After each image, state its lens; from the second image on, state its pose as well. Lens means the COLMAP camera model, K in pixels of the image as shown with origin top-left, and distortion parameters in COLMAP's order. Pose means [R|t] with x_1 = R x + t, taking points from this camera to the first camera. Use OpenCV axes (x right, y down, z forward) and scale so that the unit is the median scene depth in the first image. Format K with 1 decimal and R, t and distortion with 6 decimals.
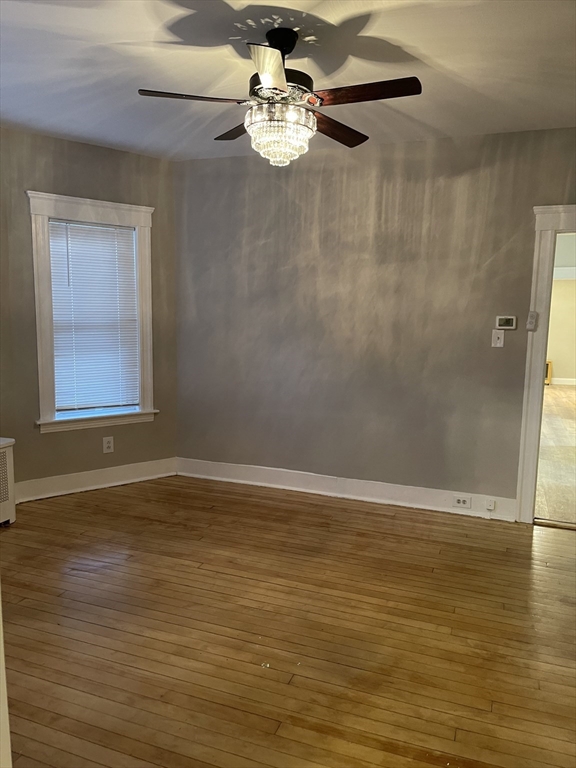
lens RADIAL K [[583.2, 0, 281.8], [0, 583.2, 387.5], [0, 0, 1]] dist [0.059037, -0.064137]
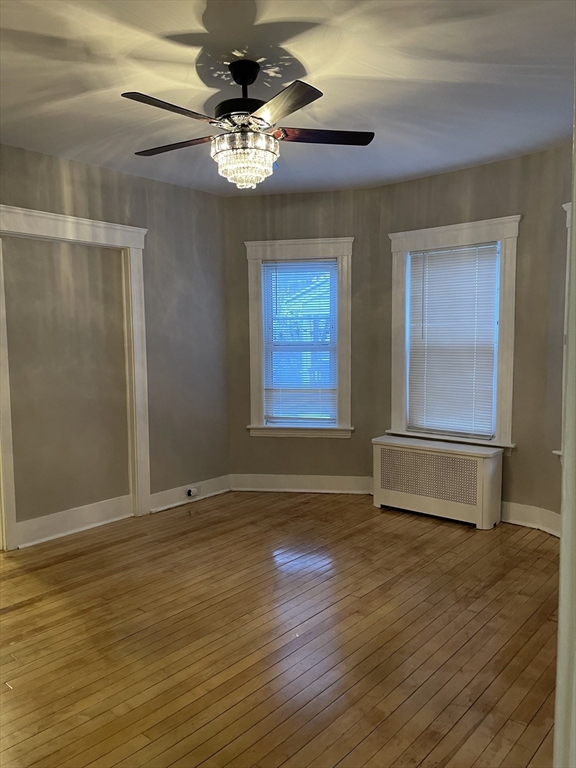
lens RADIAL K [[583.2, 0, 283.0], [0, 583.2, 383.2], [0, 0, 1]] dist [0.059037, -0.064137]
pose [[-0.355344, 0.055348, -0.933096, 0.926229], [-0.111978, 0.988536, 0.101280, -0.143770], [0.928004, 0.140475, -0.345072, 1.413285]]
